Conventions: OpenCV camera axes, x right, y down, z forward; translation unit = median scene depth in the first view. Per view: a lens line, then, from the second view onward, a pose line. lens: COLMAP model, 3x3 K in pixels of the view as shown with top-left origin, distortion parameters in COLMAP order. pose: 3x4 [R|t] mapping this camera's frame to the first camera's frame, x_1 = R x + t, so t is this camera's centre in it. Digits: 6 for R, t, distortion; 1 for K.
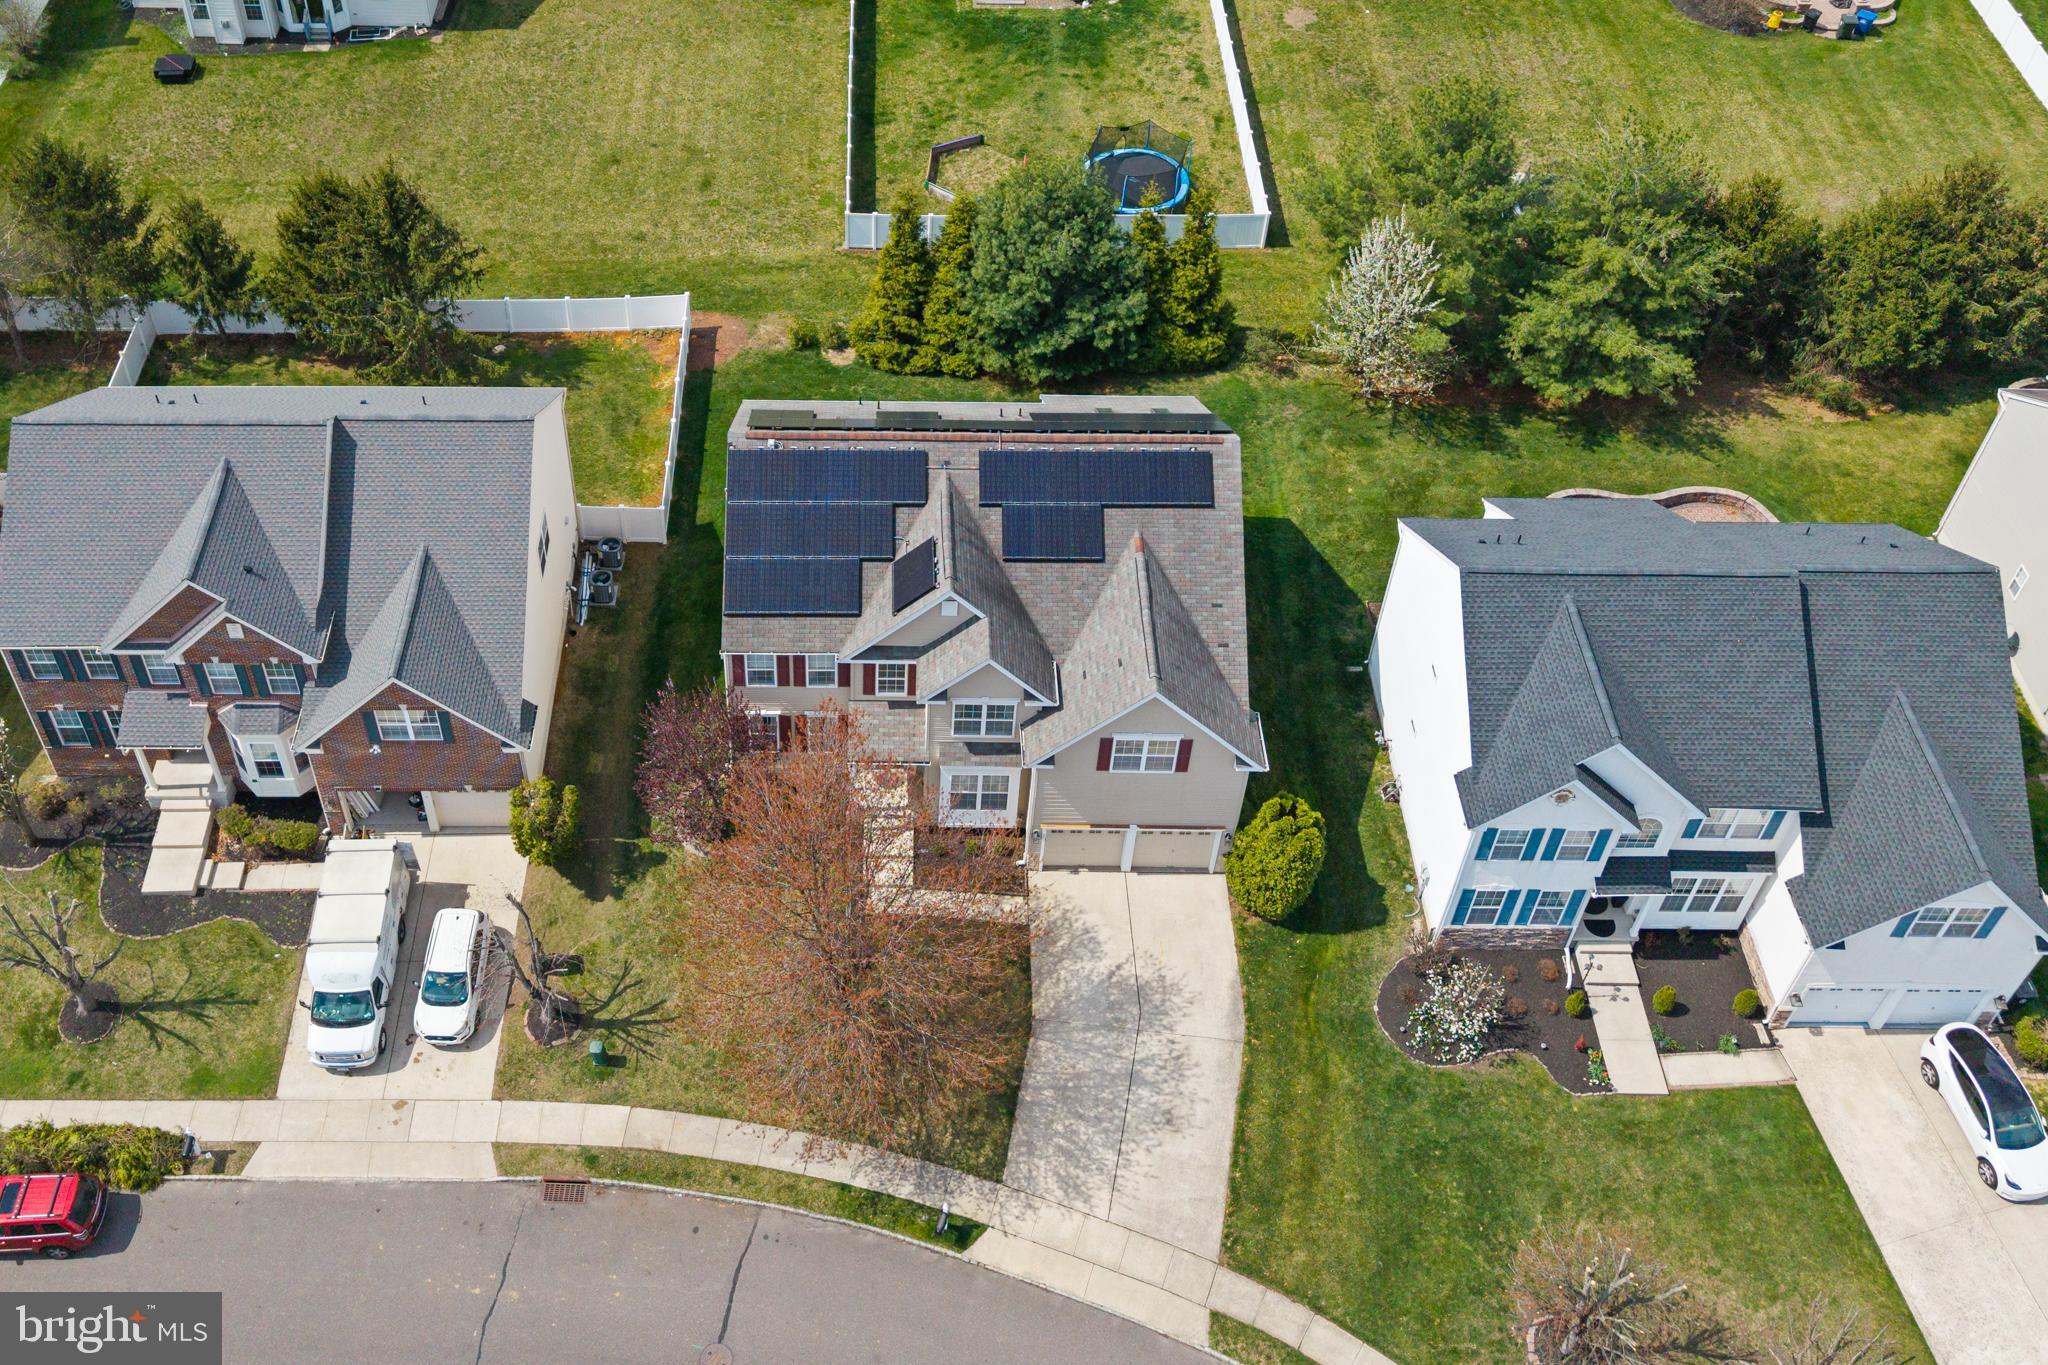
lens RADIAL K [[2000.4, 0, 889.3], [0, 2000.4, 424.7], [0, 0, 1]] dist [0.018619, -0.010162]
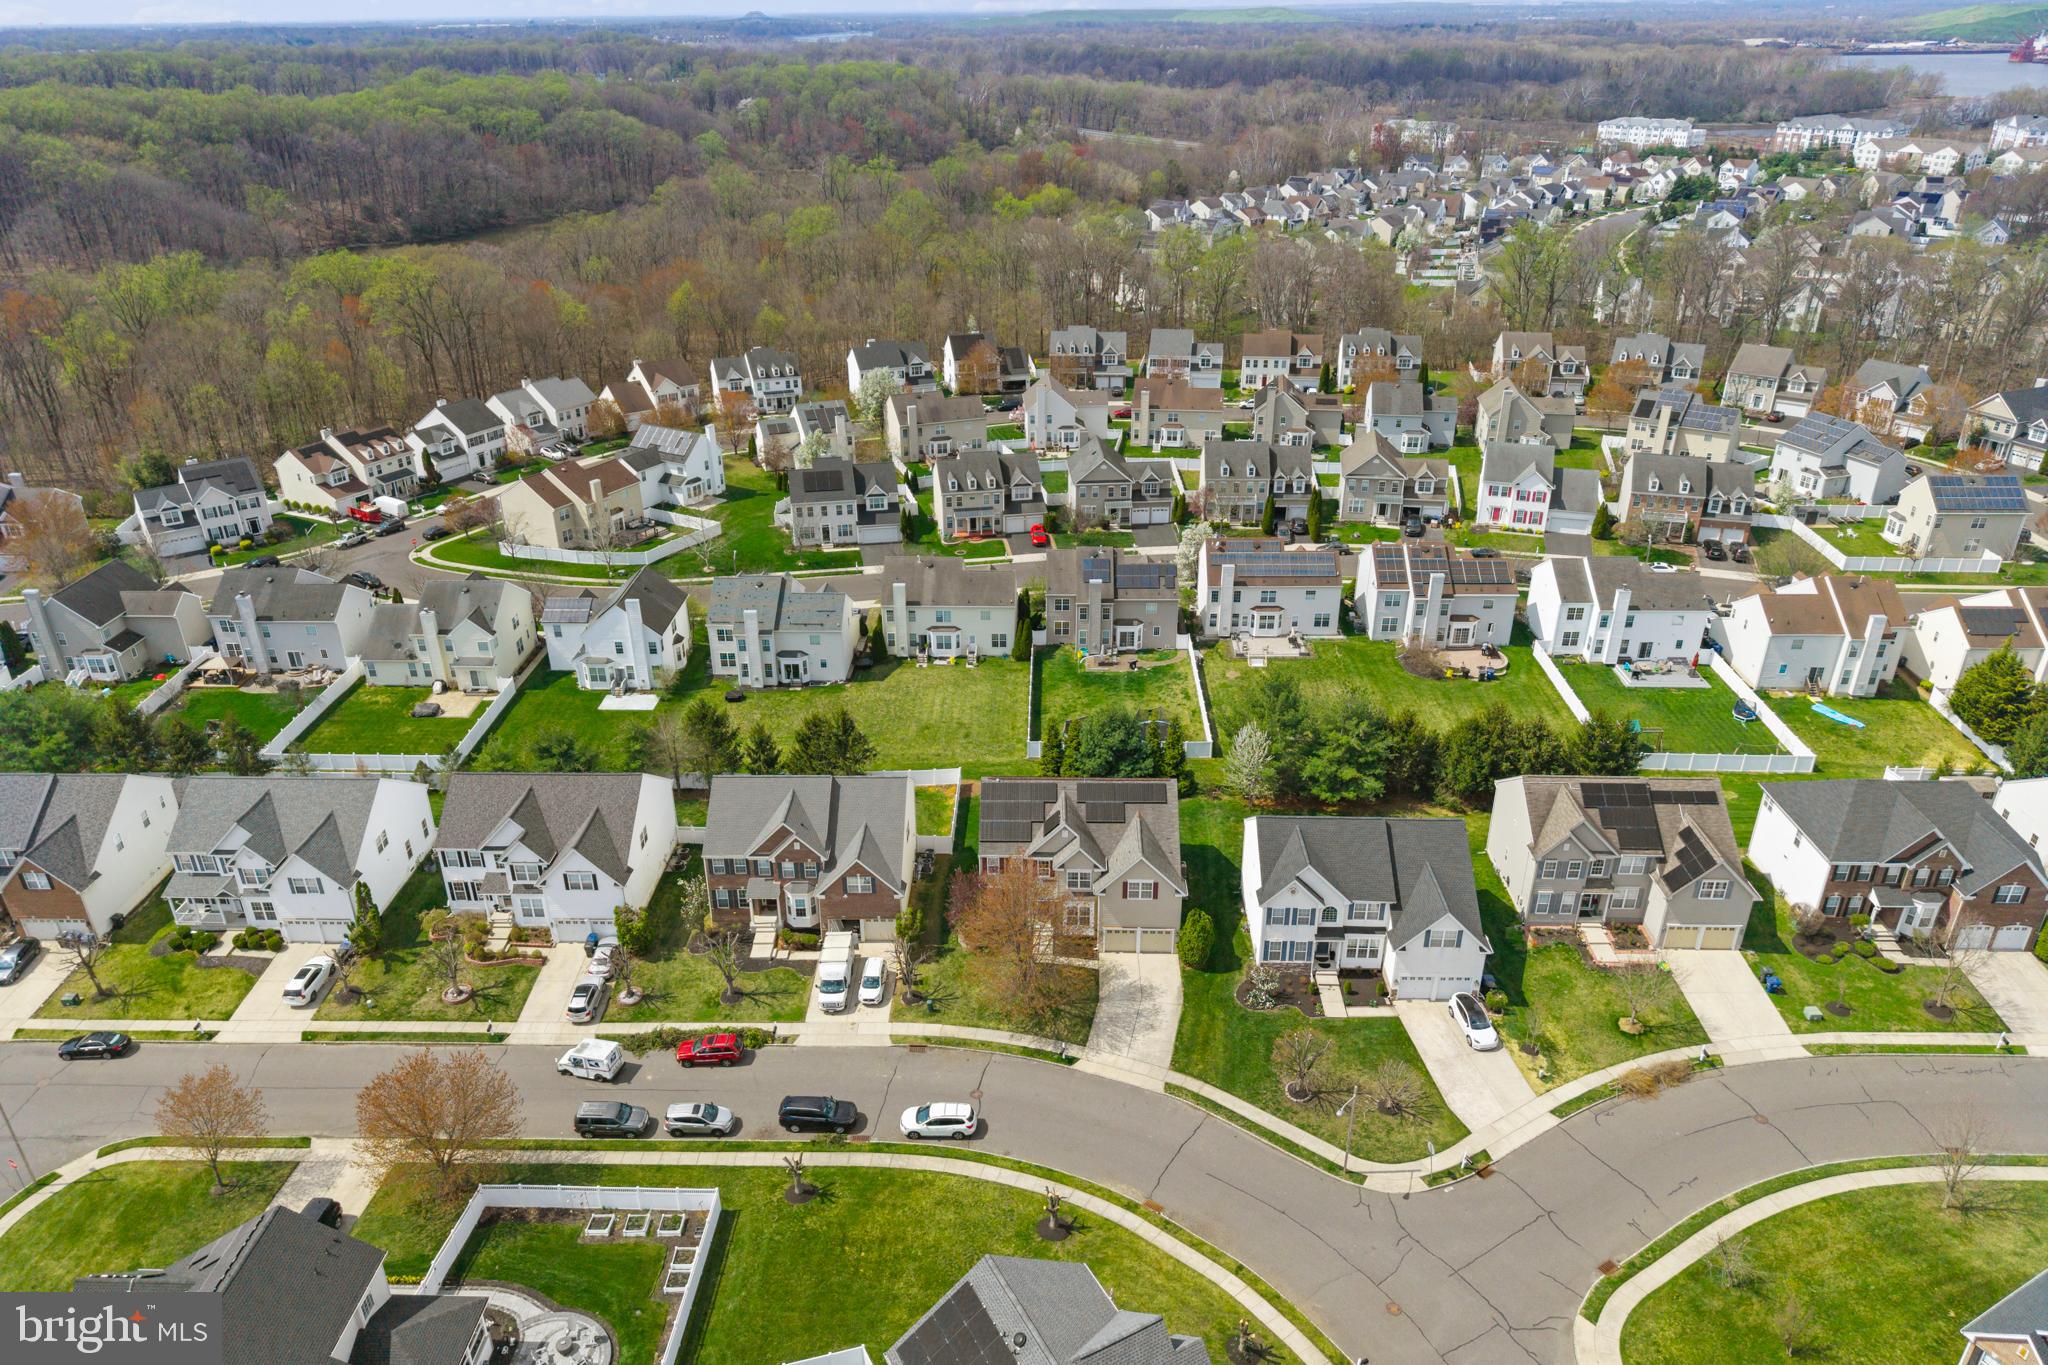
lens RADIAL K [[1347.0, 0, 1004.7], [0, 1347.0, 683.7], [0, 0, 1]] dist [0.082189, -0.116914]
pose [[0.999047, -0.005747, -0.043273, 0.027893], [-0.006792, 0.958755, -0.284151, 0.401330], [0.043121, 0.284175, 0.957802, -0.760961]]
